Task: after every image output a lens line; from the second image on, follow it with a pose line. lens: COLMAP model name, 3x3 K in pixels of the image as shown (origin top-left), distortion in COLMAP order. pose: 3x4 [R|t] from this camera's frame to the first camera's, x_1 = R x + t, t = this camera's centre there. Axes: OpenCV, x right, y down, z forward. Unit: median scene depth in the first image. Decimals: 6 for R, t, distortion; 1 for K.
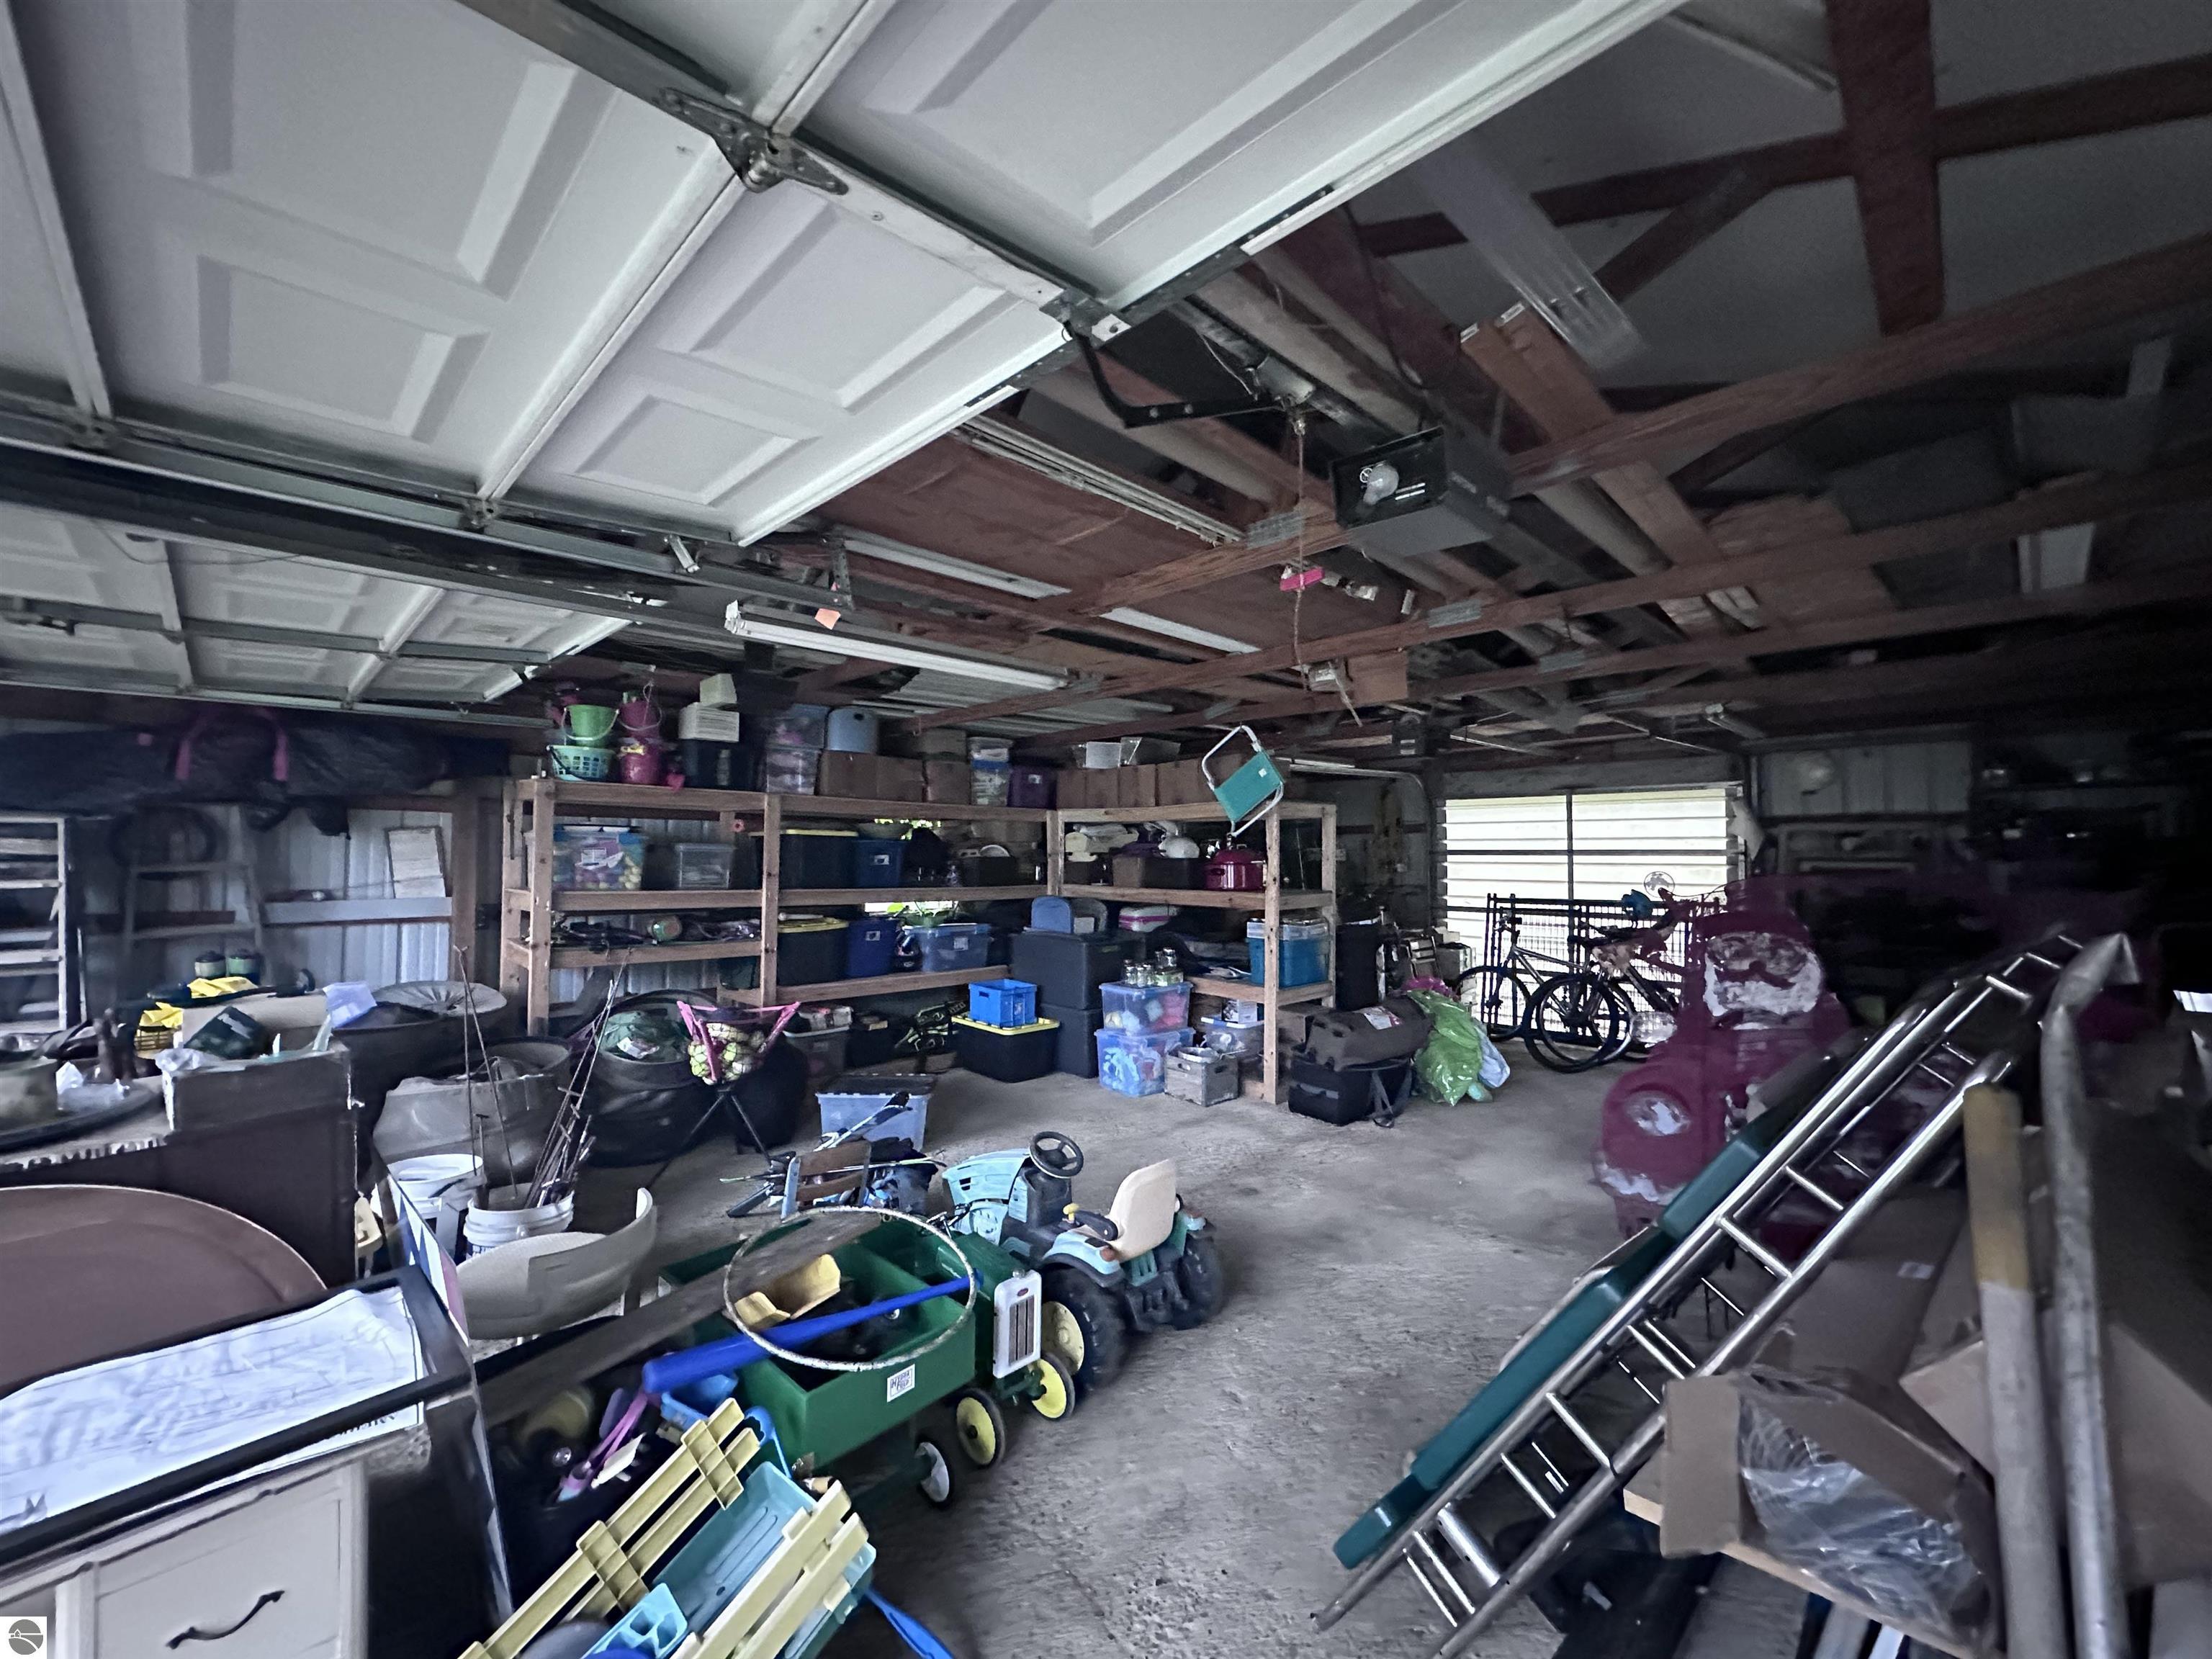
lens RADIAL K [[880.4, 0, 1104.9], [0, 880.4, 833.2], [0, 0, 1]] dist [-0.001273, 0.000496]
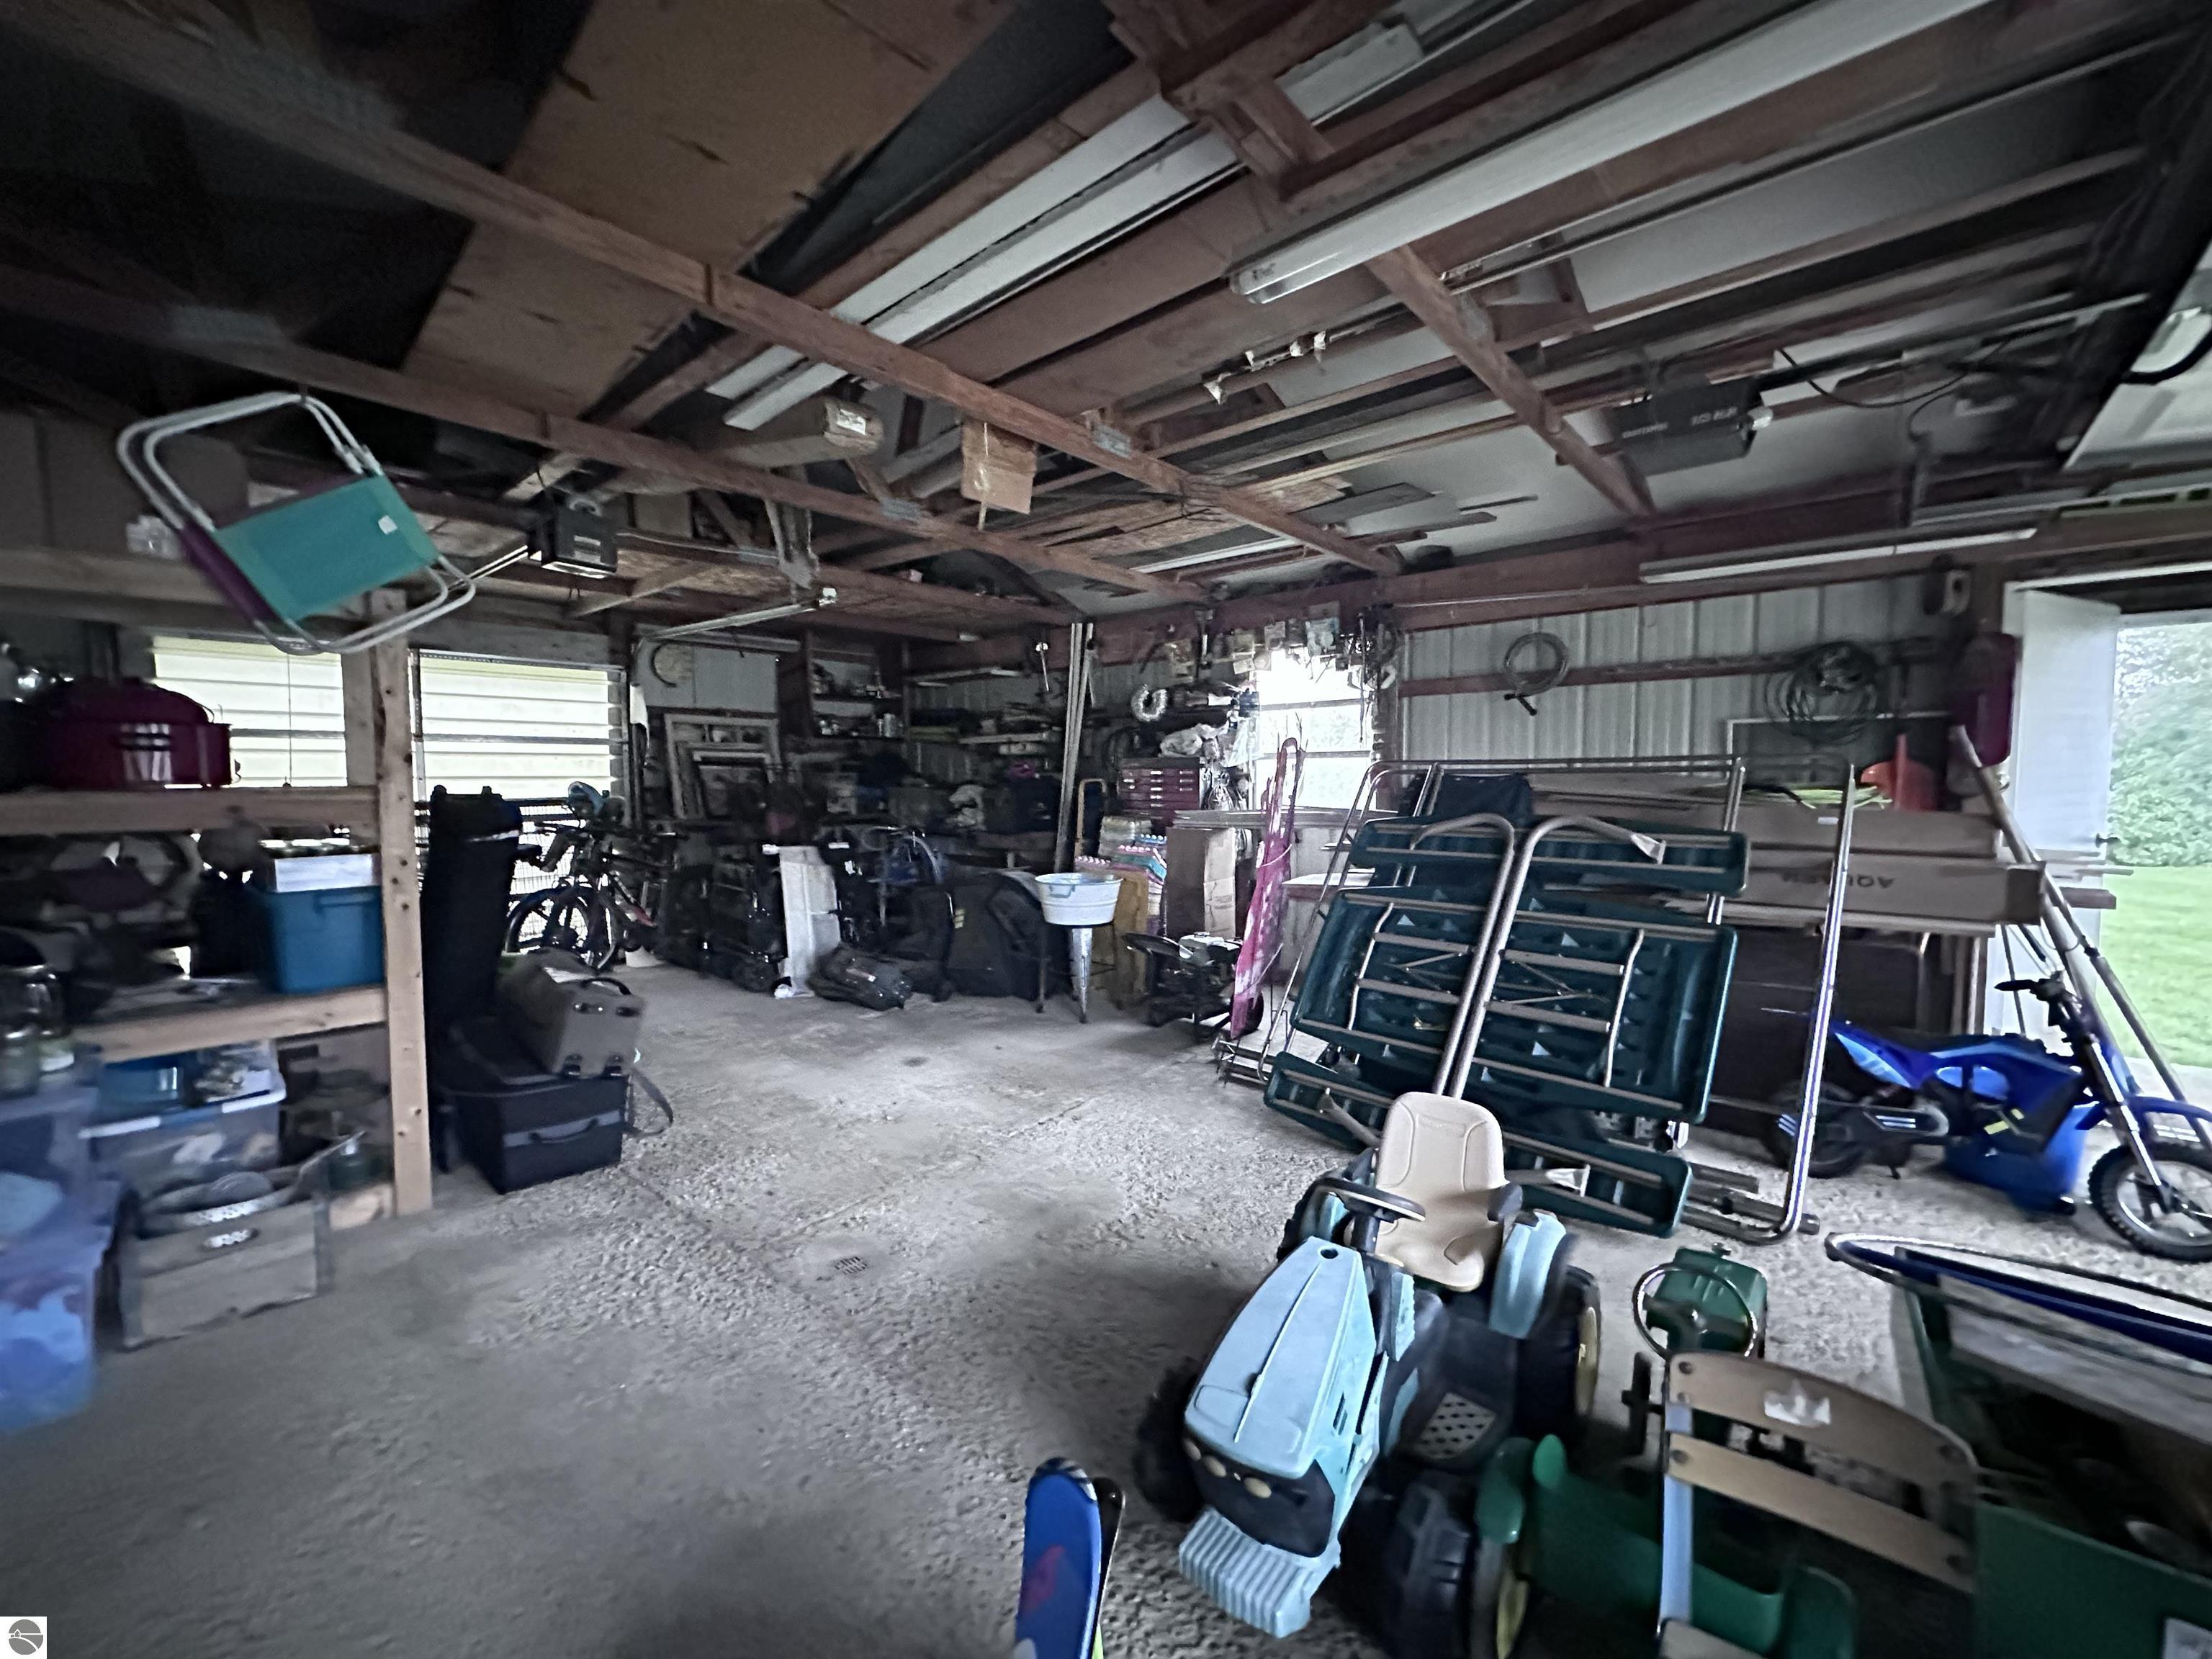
lens RADIAL K [[880.4, 0, 1102.6], [0, 880.4, 827.5], [0, 0, 1]] dist [-0.001273, 0.000496]
pose [[-0.076228, -0.063790, 0.995048, -0.354473], [-0.019266, 0.997859, 0.062494, 0.059481], [-0.996904, -0.014406, -0.077294, 0.740618]]
